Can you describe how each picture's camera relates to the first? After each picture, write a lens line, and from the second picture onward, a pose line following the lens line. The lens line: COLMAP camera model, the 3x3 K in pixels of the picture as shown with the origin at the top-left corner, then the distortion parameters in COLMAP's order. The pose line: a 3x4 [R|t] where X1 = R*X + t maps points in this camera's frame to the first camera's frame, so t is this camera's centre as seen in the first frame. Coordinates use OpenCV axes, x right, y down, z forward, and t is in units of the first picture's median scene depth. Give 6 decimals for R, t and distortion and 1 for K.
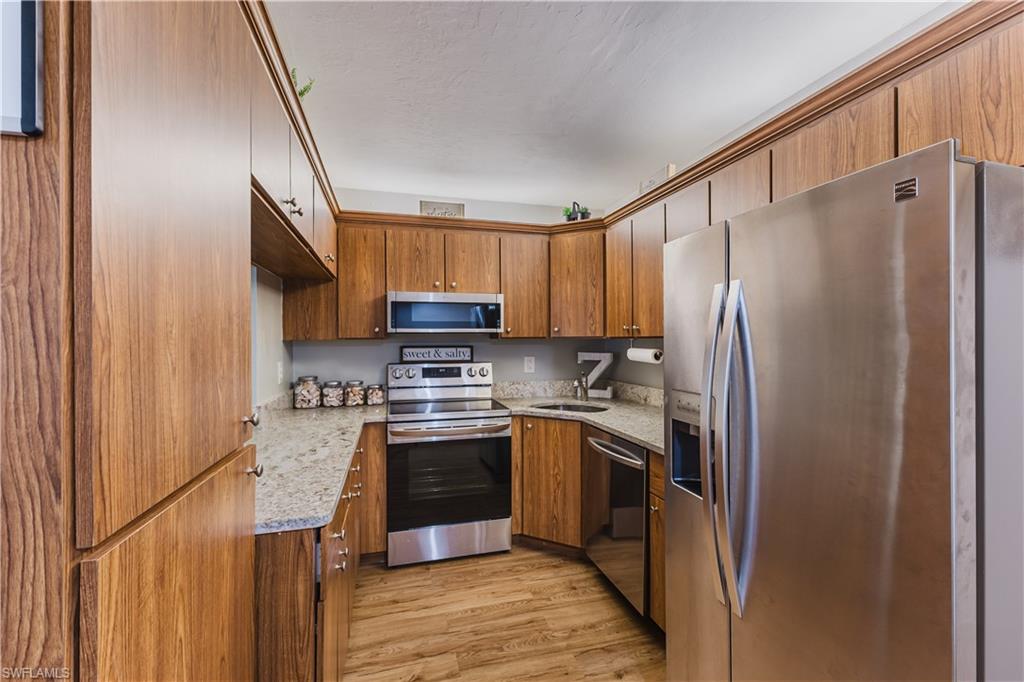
lens RADIAL K [[442.2, 0, 516.6], [0, 442.2, 340.9], [0, 0, 1]] dist [0.016218, -0.001589]
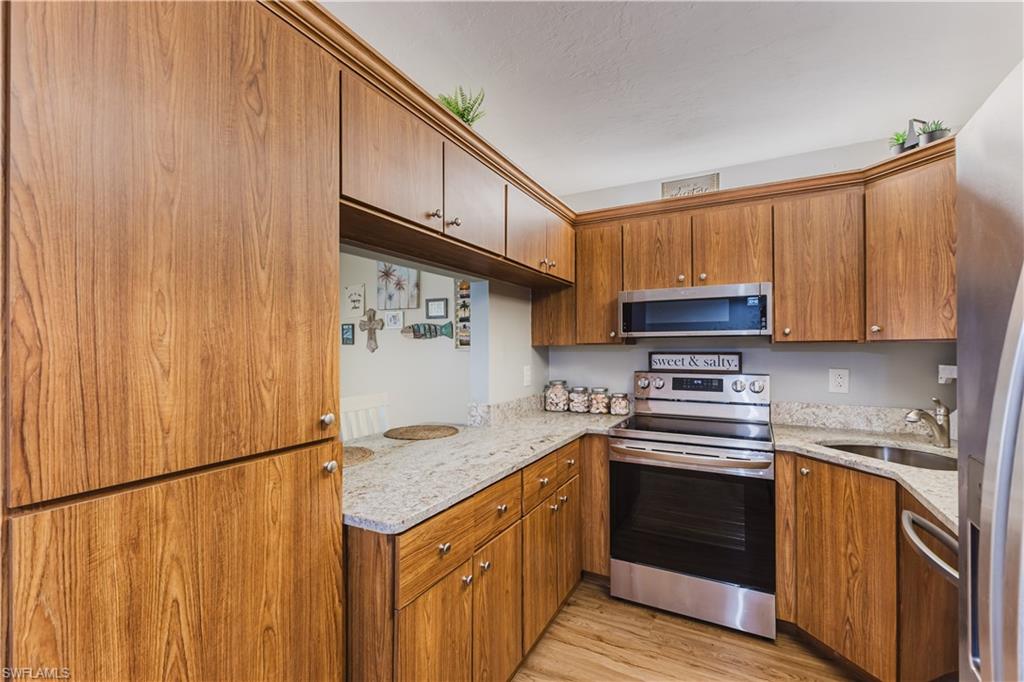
lens RADIAL K [[442.2, 0, 515.4], [0, 442.2, 346.2], [0, 0, 1]] dist [0.016218, -0.001589]
pose [[0.722791, 0.000364, -0.691066, 0.179182], [0.000622, 0.999999, 0.001177, -0.001304], [0.691066, -0.001280, 0.722791, 0.191119]]
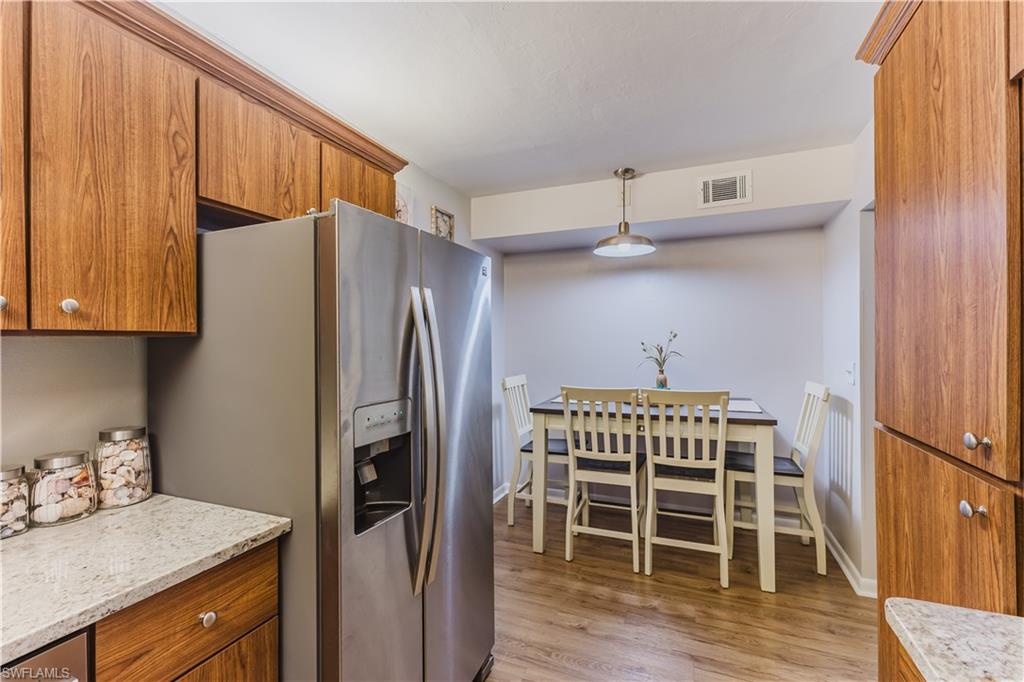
lens RADIAL K [[442.2, 0, 516.1], [0, 442.2, 341.4], [0, 0, 1]] dist [0.016218, -0.001589]
pose [[-0.782228, 0.007074, 0.622952, -0.165967], [0.006757, 0.999973, -0.002870, 0.001724], [-0.622955, 0.001964, -0.782255, 0.749679]]
